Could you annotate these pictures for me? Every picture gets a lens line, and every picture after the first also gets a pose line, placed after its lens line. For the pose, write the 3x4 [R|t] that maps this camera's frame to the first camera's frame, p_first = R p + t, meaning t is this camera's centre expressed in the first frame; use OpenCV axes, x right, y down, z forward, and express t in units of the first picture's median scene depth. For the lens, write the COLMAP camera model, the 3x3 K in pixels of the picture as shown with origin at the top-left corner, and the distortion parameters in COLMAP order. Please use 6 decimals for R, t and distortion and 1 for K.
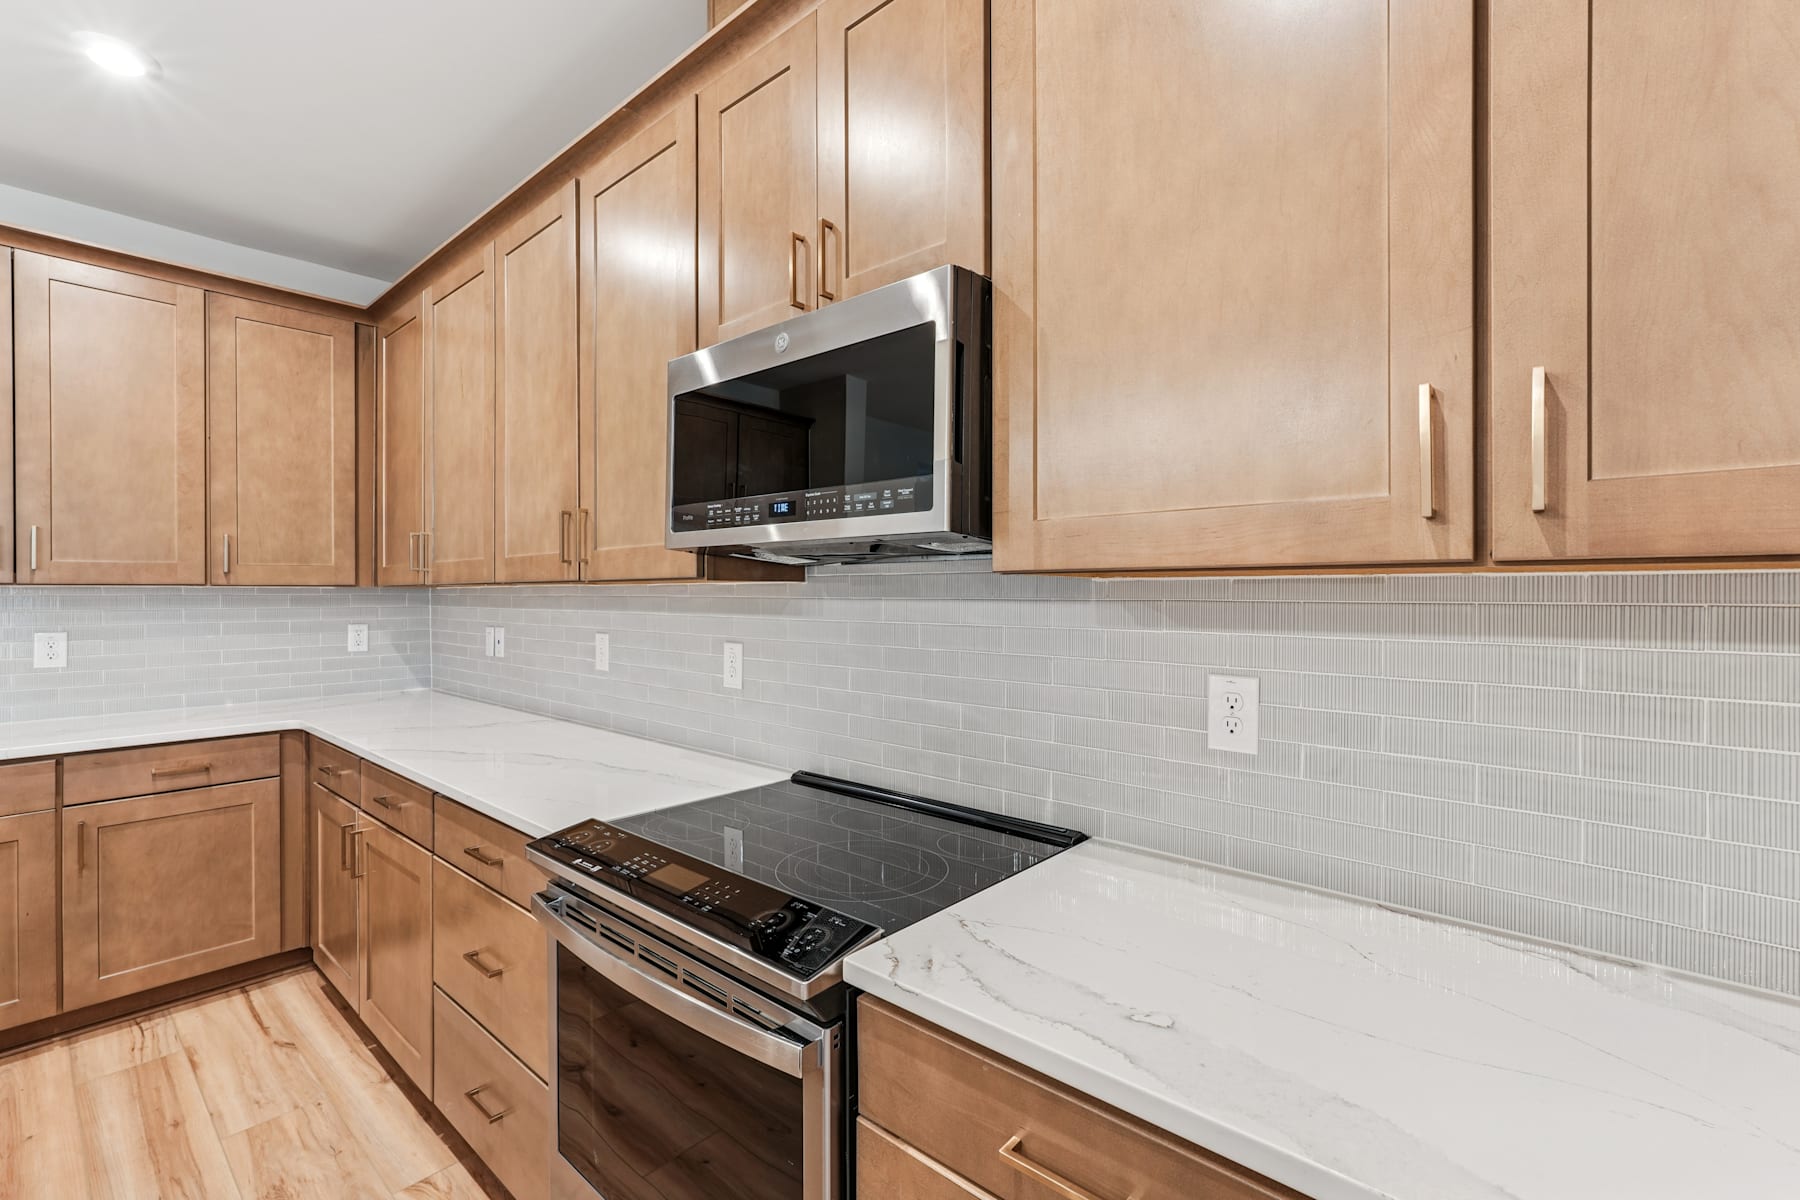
lens RADIAL K [[778.7, 0, 899.2], [0, 778.7, 595.5], [0, 0, 1]] dist [0.007771, 0.000155]
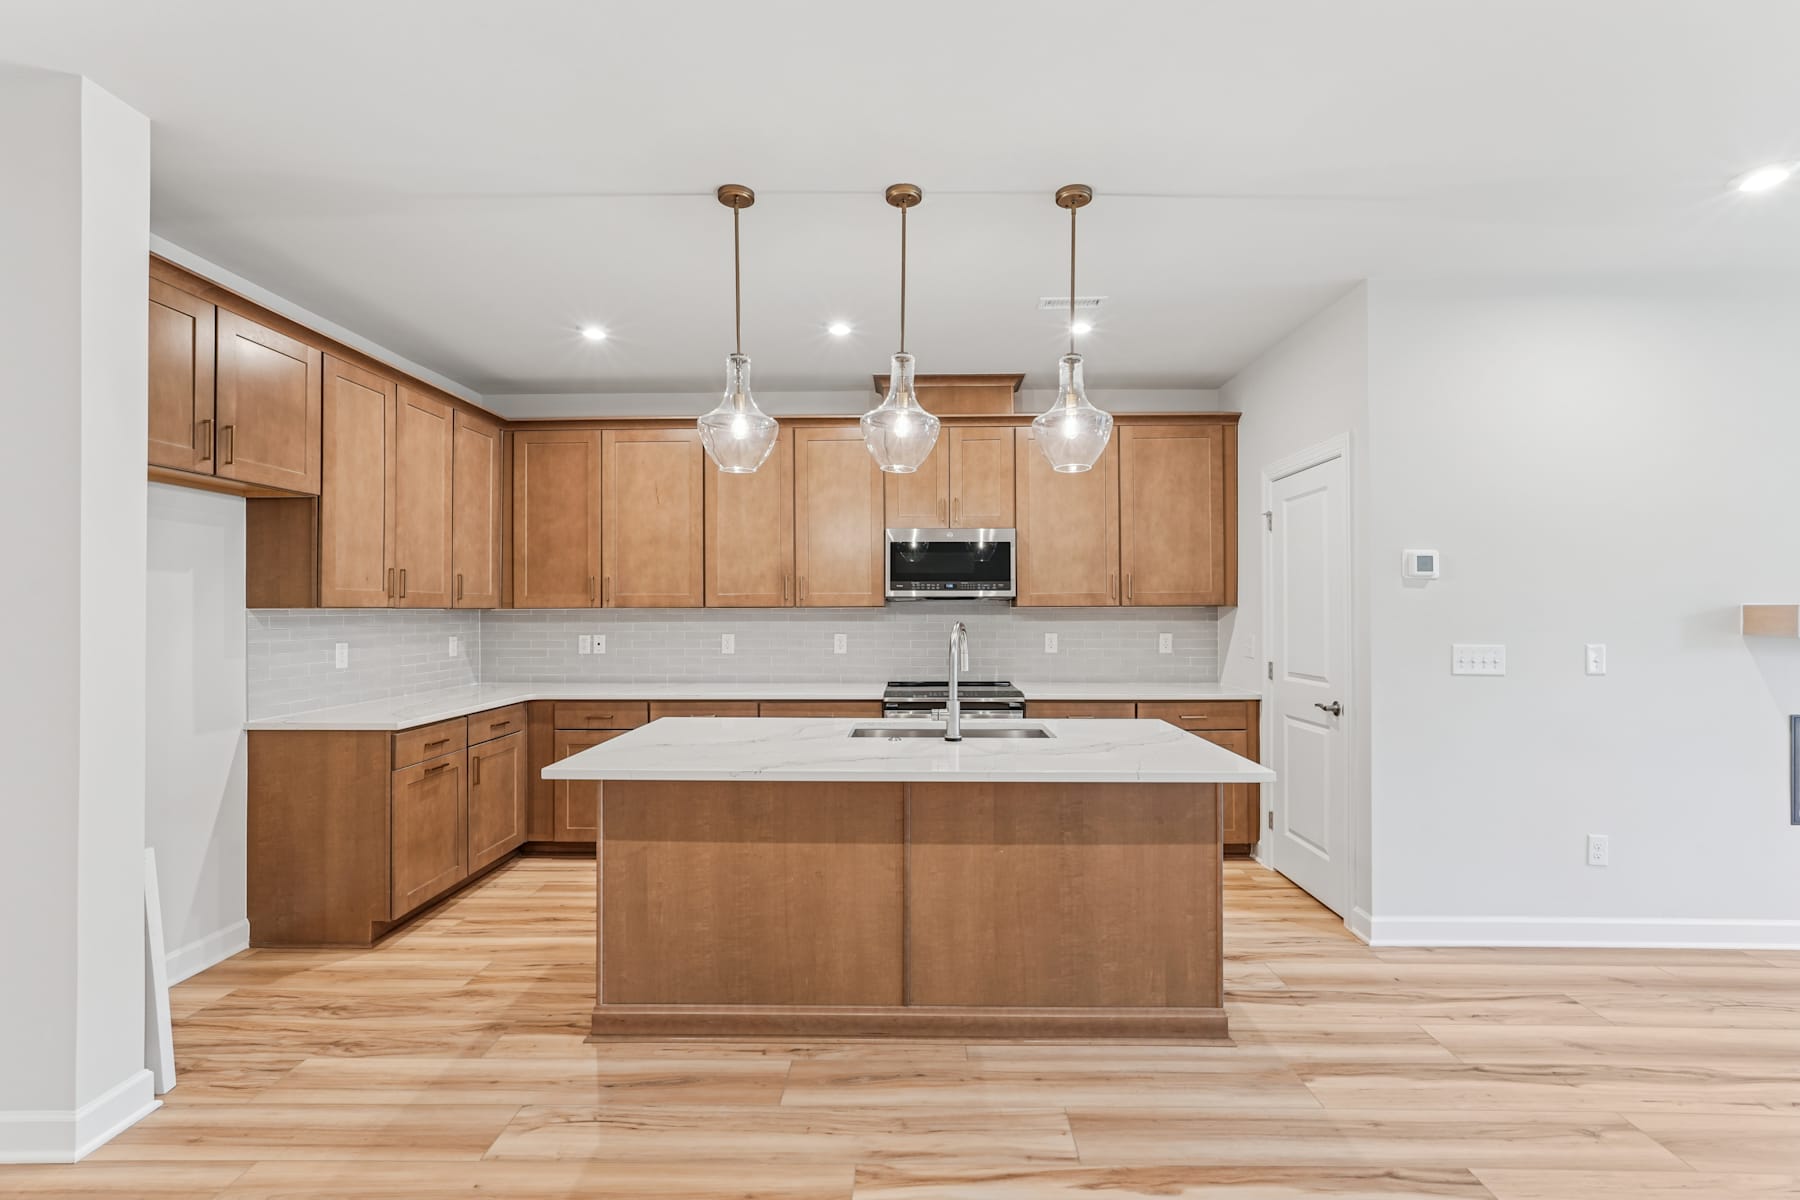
lens RADIAL K [[778.7, 0, 902.4], [0, 778.7, 602.9], [0, 0, 1]] dist [0.007771, 0.000155]
pose [[0.759500, 0.005088, 0.650487, -1.386625], [0.004642, 0.999902, -0.013241, 0.000364], [-0.650491, 0.013076, 0.759402, -0.765626]]
